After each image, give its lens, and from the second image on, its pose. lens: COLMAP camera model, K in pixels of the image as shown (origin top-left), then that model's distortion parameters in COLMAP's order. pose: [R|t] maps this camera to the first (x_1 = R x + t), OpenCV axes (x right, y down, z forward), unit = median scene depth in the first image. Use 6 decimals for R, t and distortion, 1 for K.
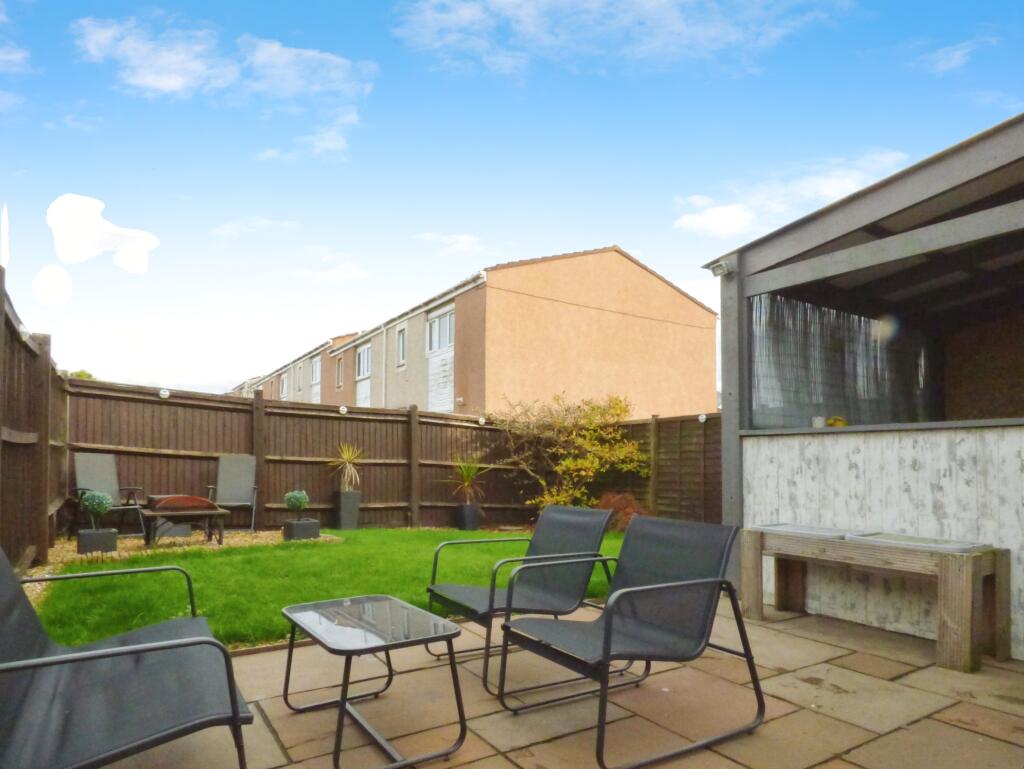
lens RADIAL K [[625.8, 0, 512.0], [0, 625.8, 384.5], [0, 0, 1]] dist [-0.000056, 0.000170]
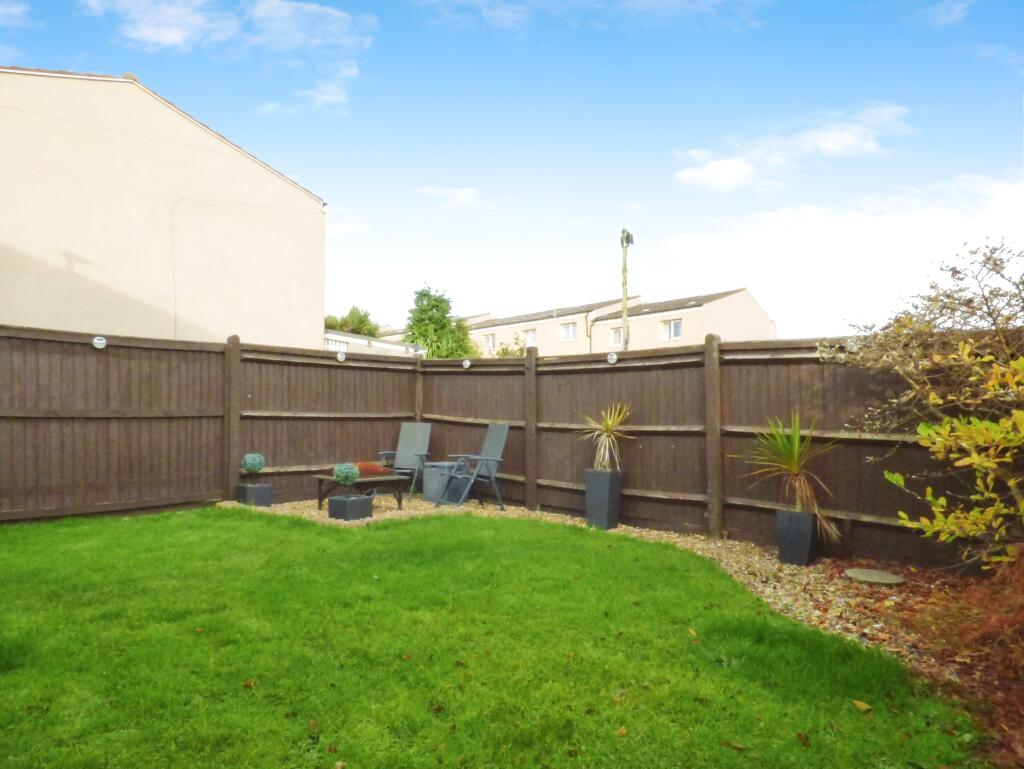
lens RADIAL K [[625.8, 0, 512.0], [0, 625.8, 384.5], [0, 0, 1]] dist [-0.000056, 0.000170]
pose [[0.254007, -0.087146, -0.963268, 0.402287], [0.102188, 0.992776, -0.062869, 0.107211], [0.961789, -0.082465, 0.261078, 0.714341]]
